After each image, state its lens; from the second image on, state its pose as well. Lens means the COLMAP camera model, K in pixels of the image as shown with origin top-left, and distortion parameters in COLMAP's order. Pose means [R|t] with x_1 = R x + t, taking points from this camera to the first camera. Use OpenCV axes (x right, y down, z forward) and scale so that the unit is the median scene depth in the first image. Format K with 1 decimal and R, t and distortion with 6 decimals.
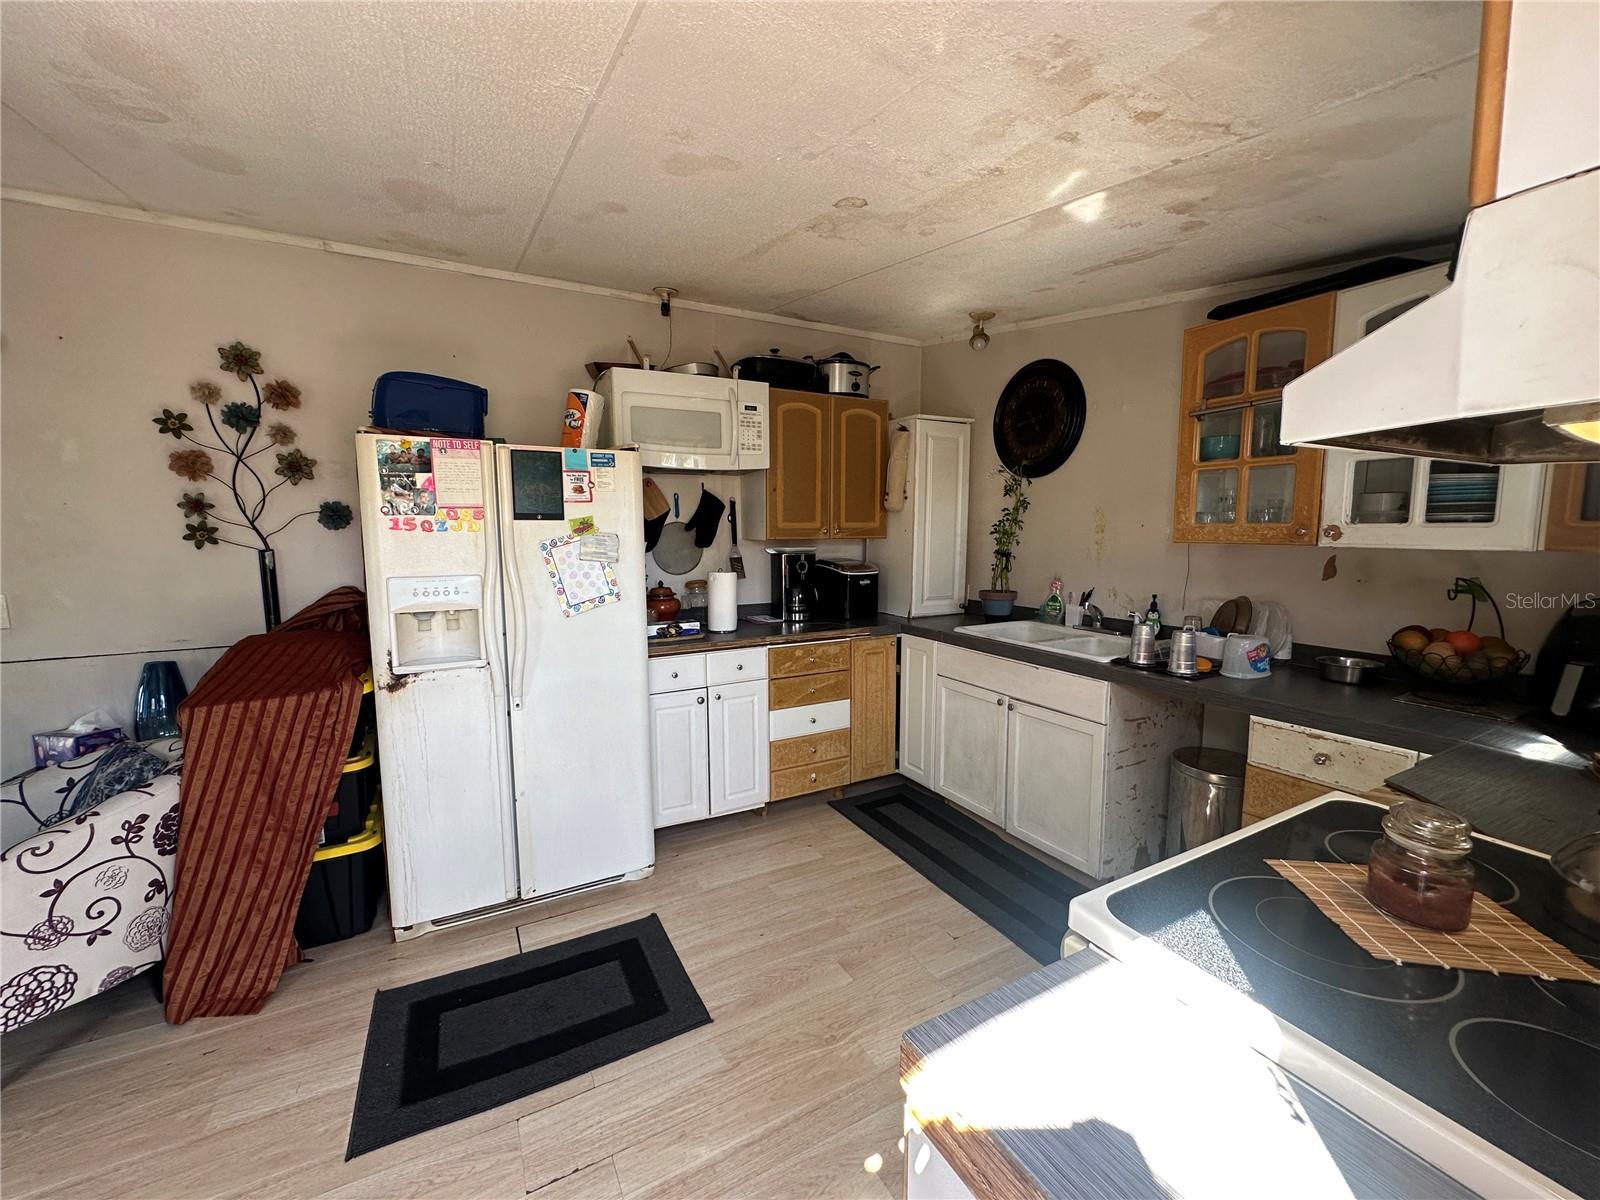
lens RADIAL K [[638.5, 0, 803.0], [0, 638.5, 597.9], [0, 0, 1]] dist [-0.004427, 0.001098]
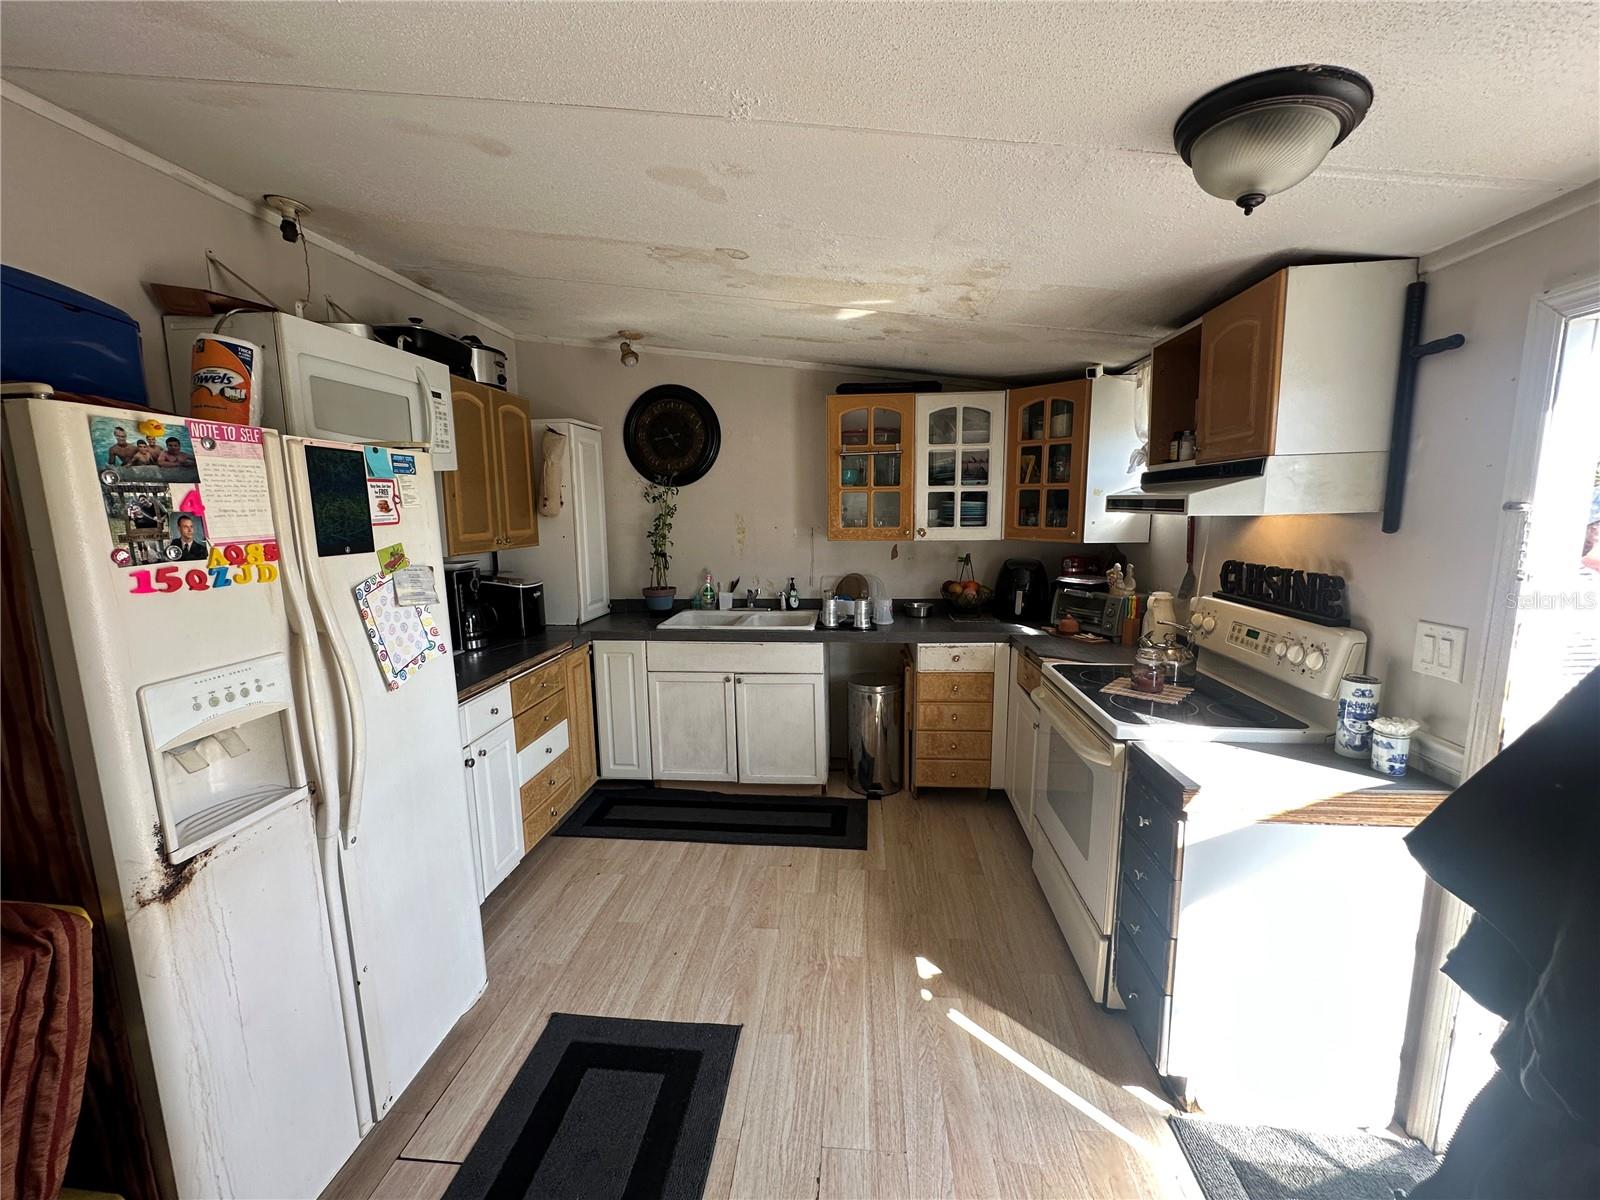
lens RADIAL K [[638.5, 0, 795.9], [0, 638.5, 597.4], [0, 0, 1]] dist [-0.004427, 0.001098]
pose [[0.562743, -0.121256, 0.817690, -0.681257], [0.103338, 0.991742, 0.075949, -0.078421], [-0.820147, 0.041759, 0.570627, 0.242350]]
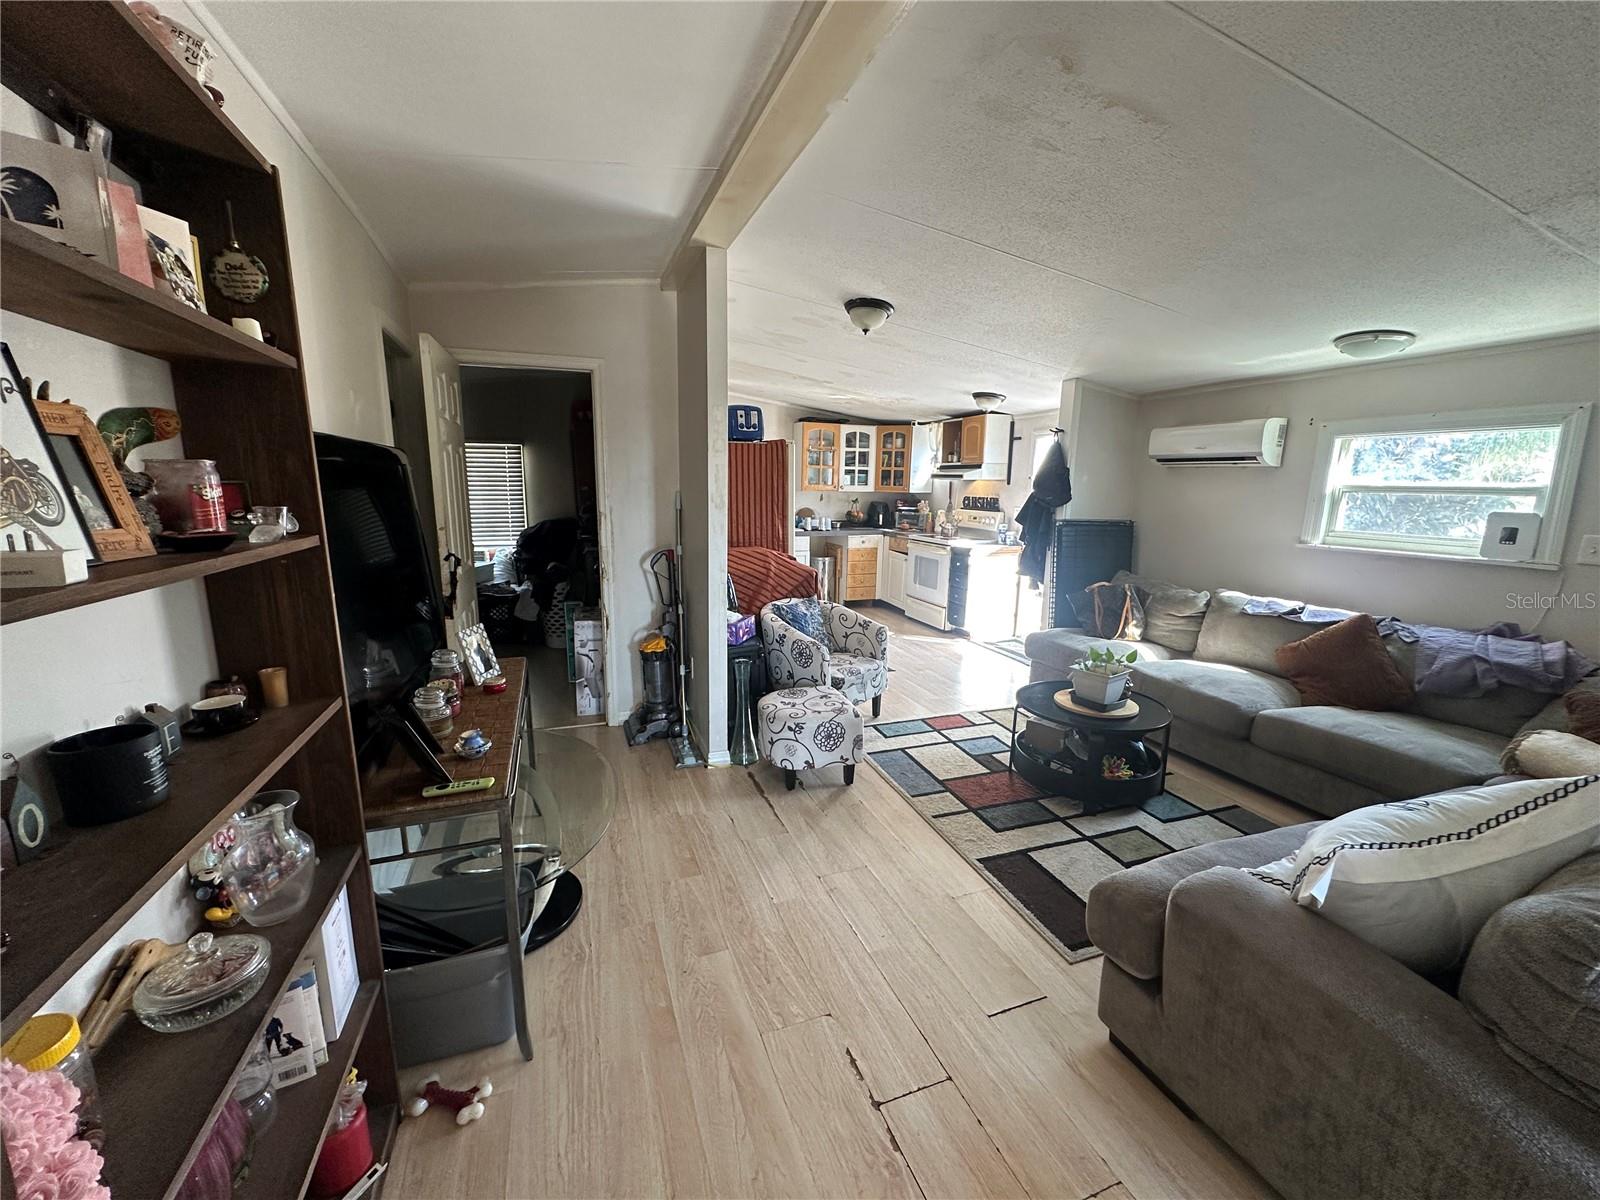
lens RADIAL K [[638.5, 0, 800.3], [0, 638.5, 597.2], [0, 0, 1]] dist [-0.004427, 0.001098]
pose [[0.139375, -0.173011, 0.975009, -2.555091], [0.096607, 0.982298, 0.160494, -0.079902], [-0.985516, 0.071824, 0.153622, 0.586756]]
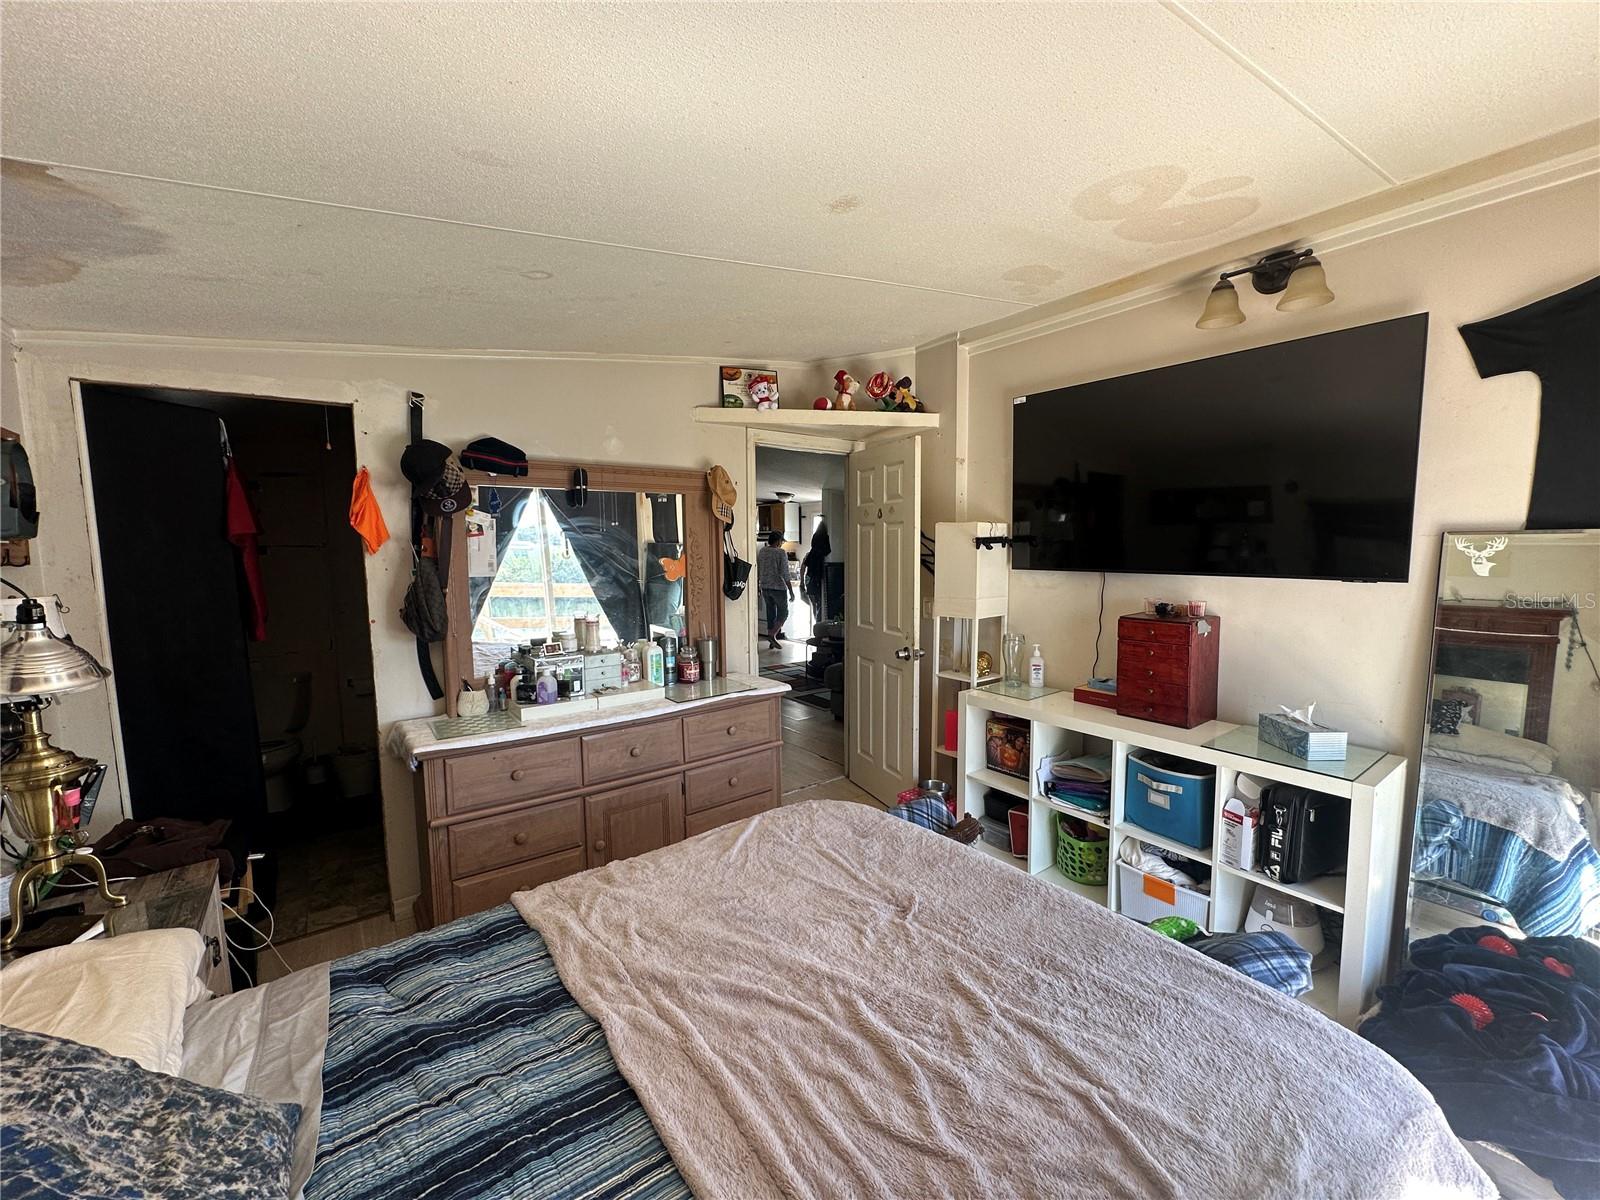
lens RADIAL K [[638.5, 0, 792.1], [0, 638.5, 601.2], [0, 0, 1]] dist [-0.004427, 0.001098]
pose [[-0.138911, -0.091077, 0.986108, -4.102803], [0.123590, 0.986383, 0.108512, -0.126252], [-0.982563, 0.136946, -0.125763, 0.767911]]
